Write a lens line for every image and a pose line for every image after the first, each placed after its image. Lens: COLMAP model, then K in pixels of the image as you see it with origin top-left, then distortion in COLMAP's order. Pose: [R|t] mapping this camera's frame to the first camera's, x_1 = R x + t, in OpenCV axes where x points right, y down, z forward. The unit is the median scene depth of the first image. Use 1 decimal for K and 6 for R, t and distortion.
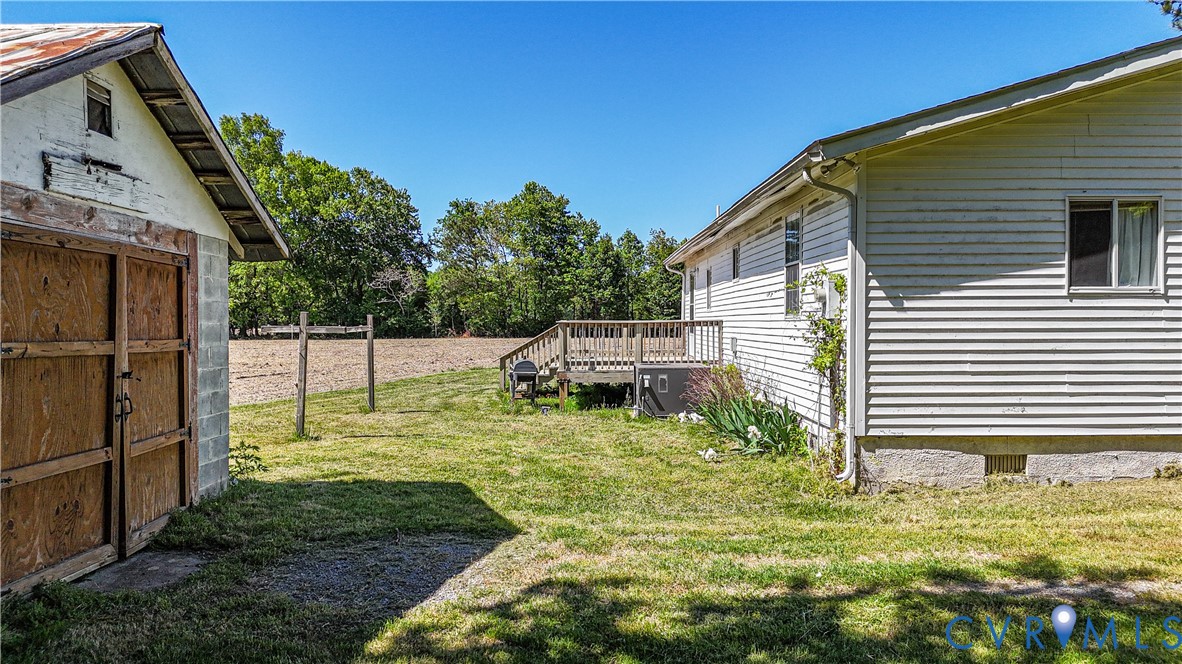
lens RADIAL K [[847.0, 0, 593.0], [0, 847.0, 336.7], [0, 0, 1]] dist [0.024086, -0.001135]
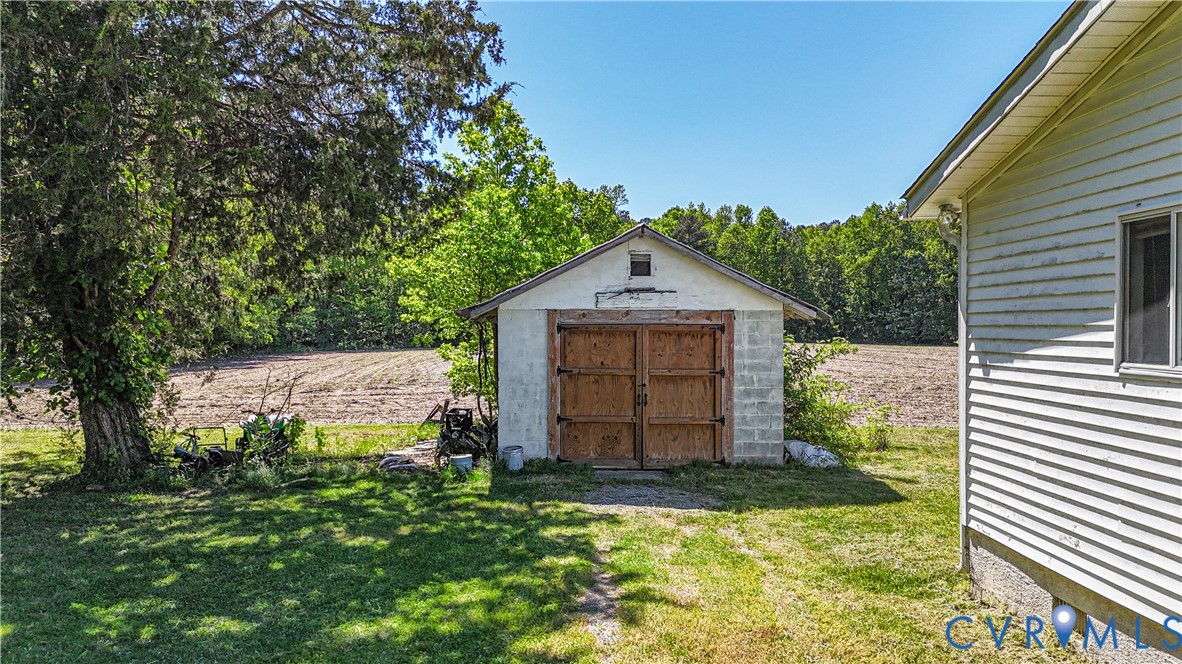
lens RADIAL K [[847.0, 0, 592.5], [0, 847.0, 327.9], [0, 0, 1]] dist [0.024086, -0.001135]
pose [[0.010783, 0.006462, -0.999921, 1.171925], [-0.013450, 0.999890, 0.006317, -0.082345], [0.999851, 0.013380, 0.010869, 0.613195]]
